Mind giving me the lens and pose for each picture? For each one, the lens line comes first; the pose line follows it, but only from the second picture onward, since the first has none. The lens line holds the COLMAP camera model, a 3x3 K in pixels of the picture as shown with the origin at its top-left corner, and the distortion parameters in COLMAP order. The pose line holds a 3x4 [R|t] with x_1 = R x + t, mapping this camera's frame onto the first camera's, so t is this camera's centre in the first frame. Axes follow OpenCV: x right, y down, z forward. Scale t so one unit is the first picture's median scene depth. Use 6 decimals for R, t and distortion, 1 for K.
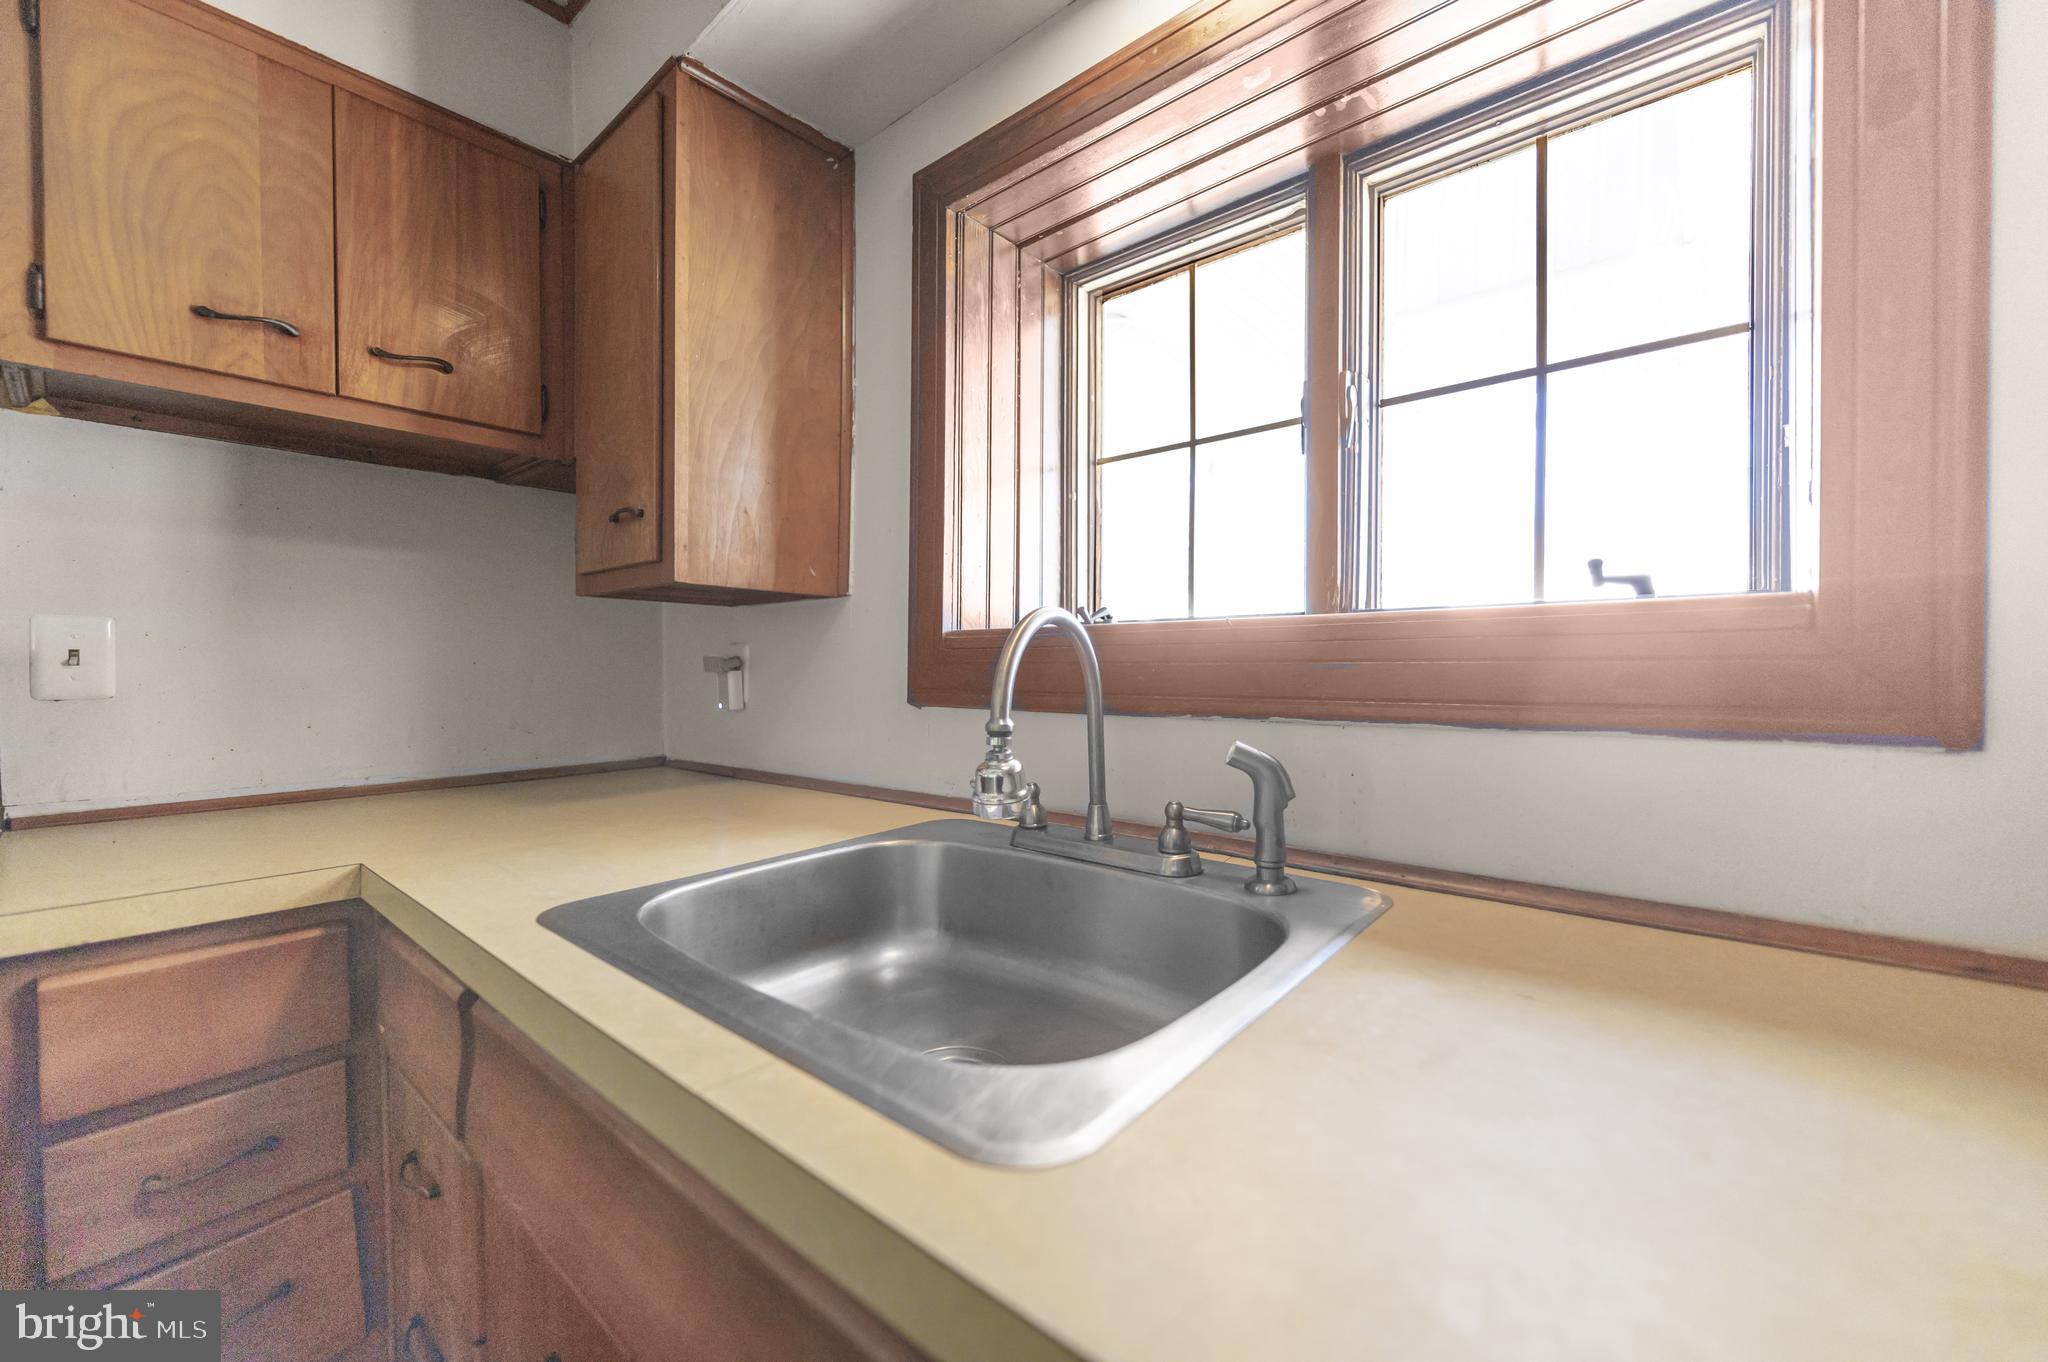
lens RADIAL K [[804.4, 0, 1025.5], [0, 804.4, 674.4], [0, 0, 1]] dist [0.011850, -0.002760]
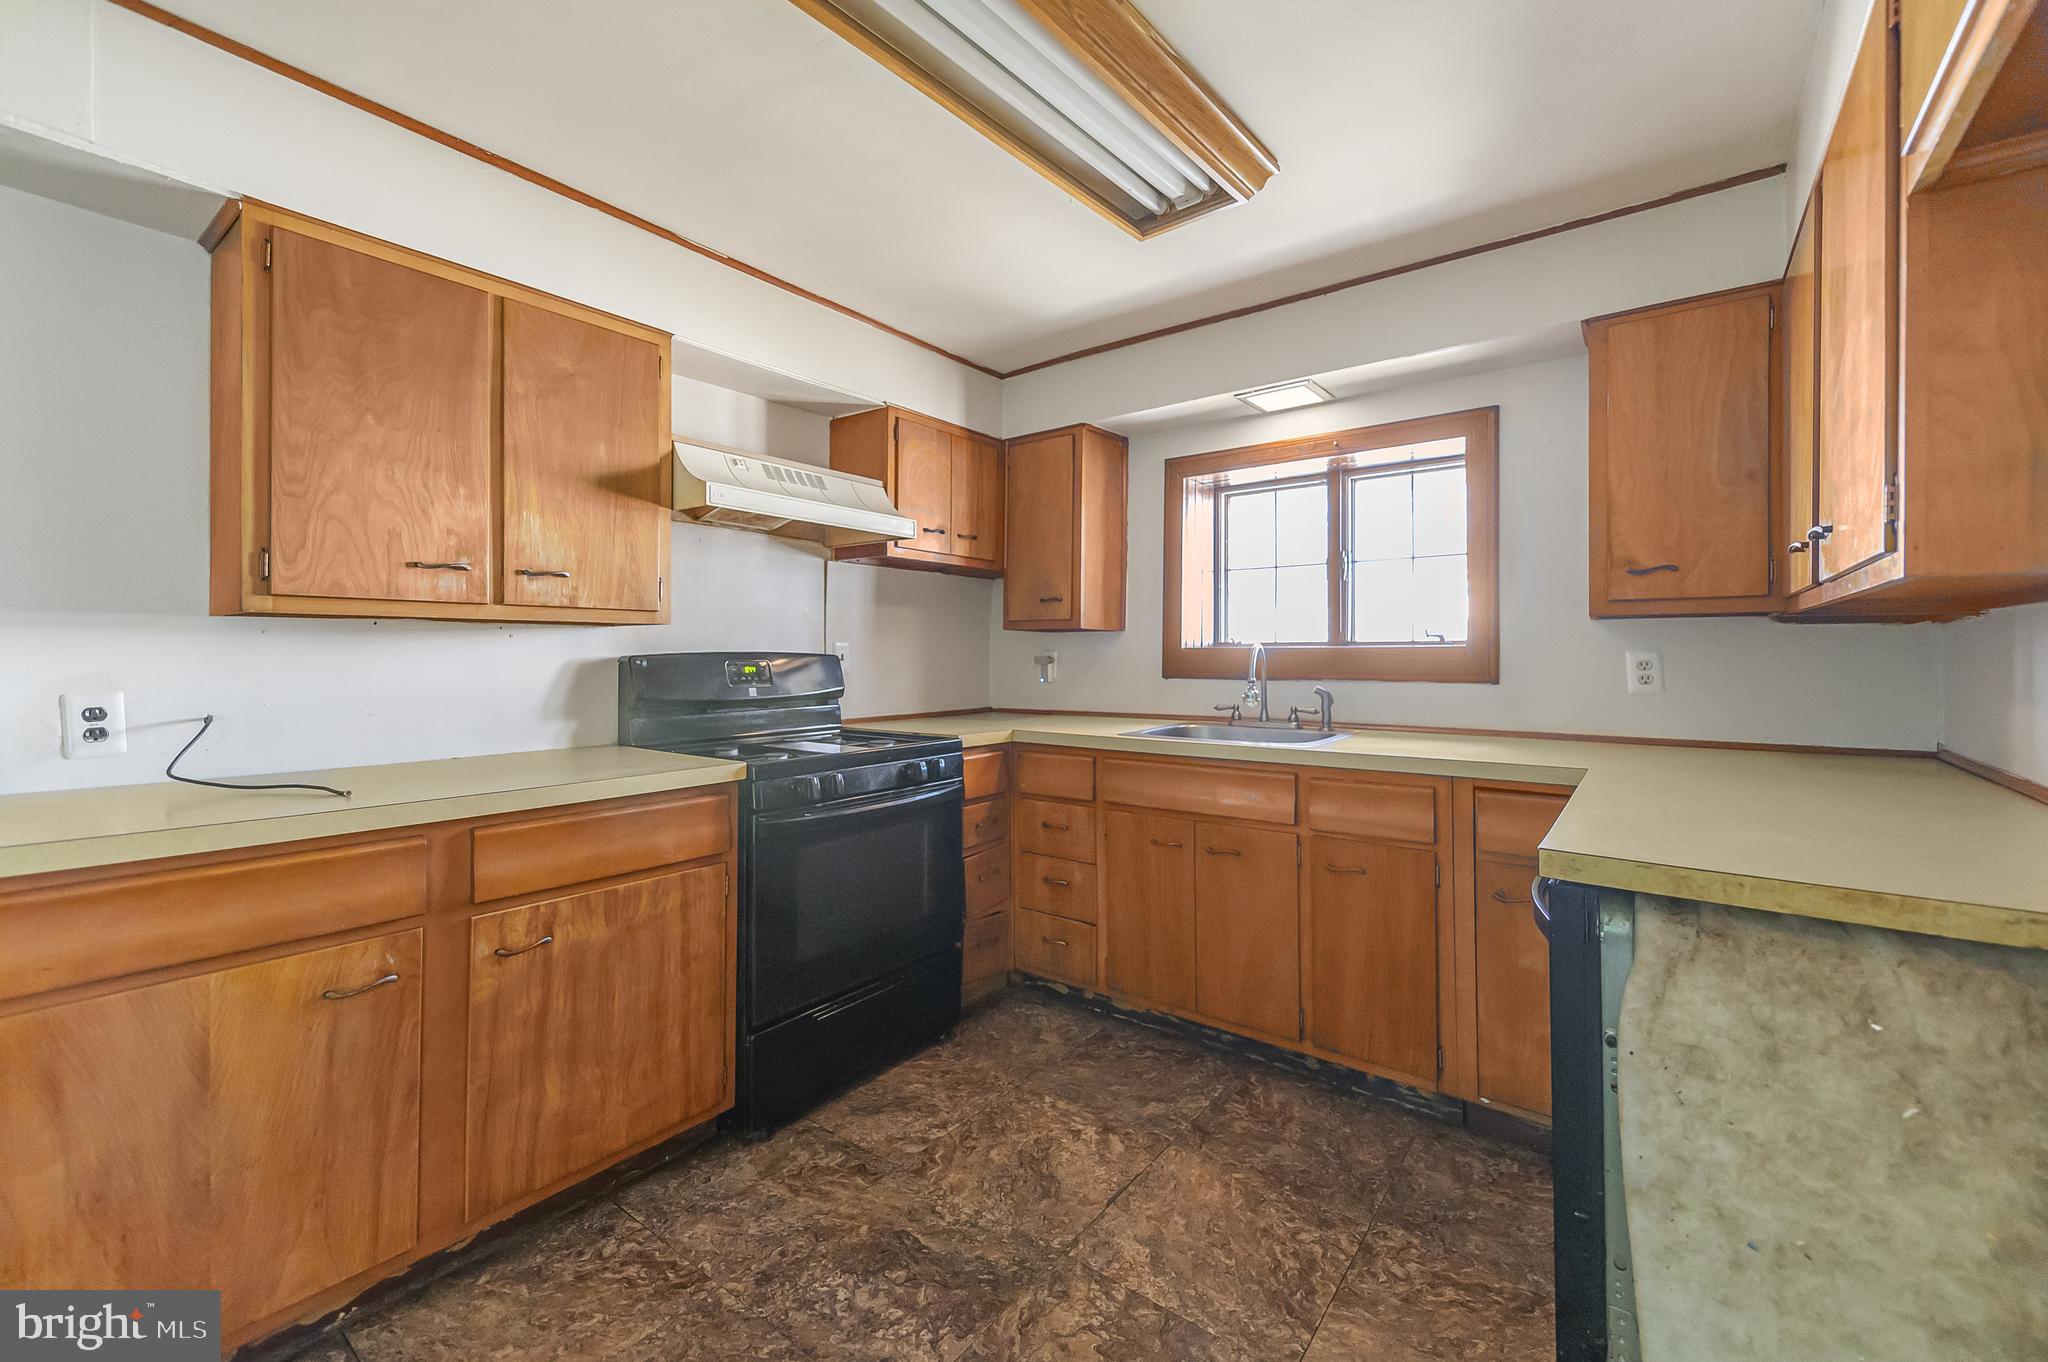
lens RADIAL K [[804.4, 0, 1024.4], [0, 804.4, 659.6], [0, 0, 1]] dist [0.011850, -0.002760]
pose [[0.998523, 0.003324, 0.054226, -0.728557], [-0.003018, 0.999979, -0.005711, -0.002368], [-0.054244, 0.005539, 0.998512, -1.464664]]
